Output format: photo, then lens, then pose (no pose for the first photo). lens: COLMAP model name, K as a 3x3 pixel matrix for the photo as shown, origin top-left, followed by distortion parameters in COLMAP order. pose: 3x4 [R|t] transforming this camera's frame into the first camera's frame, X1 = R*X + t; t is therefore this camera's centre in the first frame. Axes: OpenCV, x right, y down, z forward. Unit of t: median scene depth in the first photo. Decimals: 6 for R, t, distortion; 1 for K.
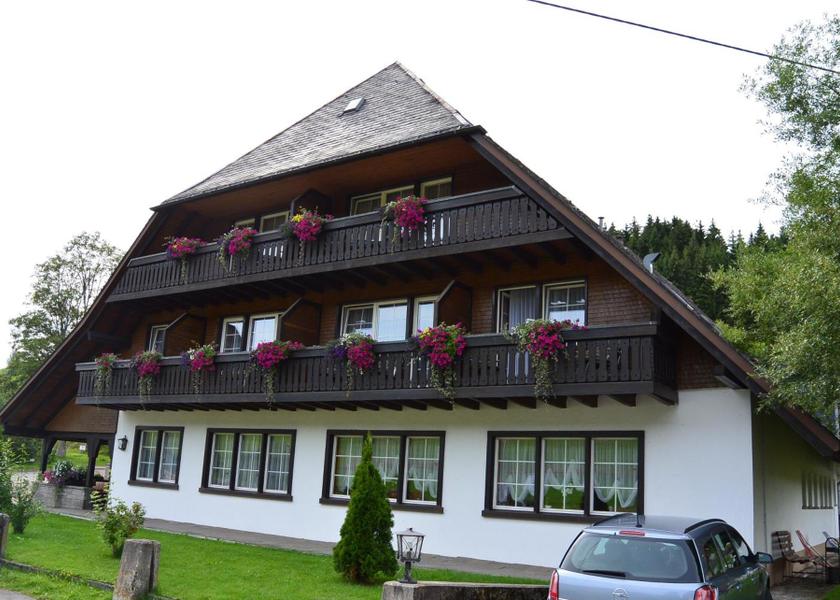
lens RADIAL K [[773.5, 0, 420.0], [0, 773.5, 300.0], [0, 0, 1]] dist [-0.149176, 0.091278]
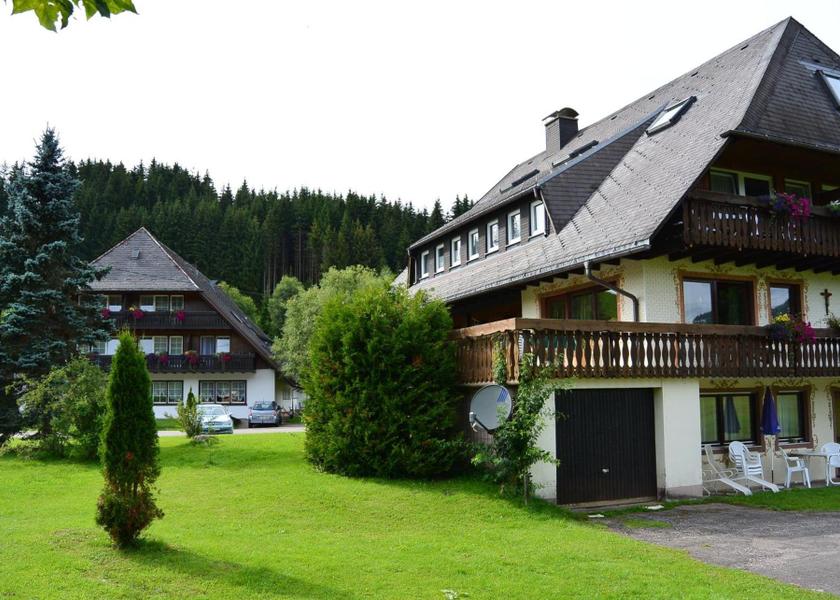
lens RADIAL K [[773.5, 0, 420.0], [0, 773.5, 300.0], [0, 0, 1]] dist [-0.149176, 0.091278]
pose [[0.780250, 0.014612, 0.625297, -0.117544], [-0.095449, 0.990799, 0.095949, -0.055330], [-0.618142, -0.134548, 0.774466, -0.199902]]
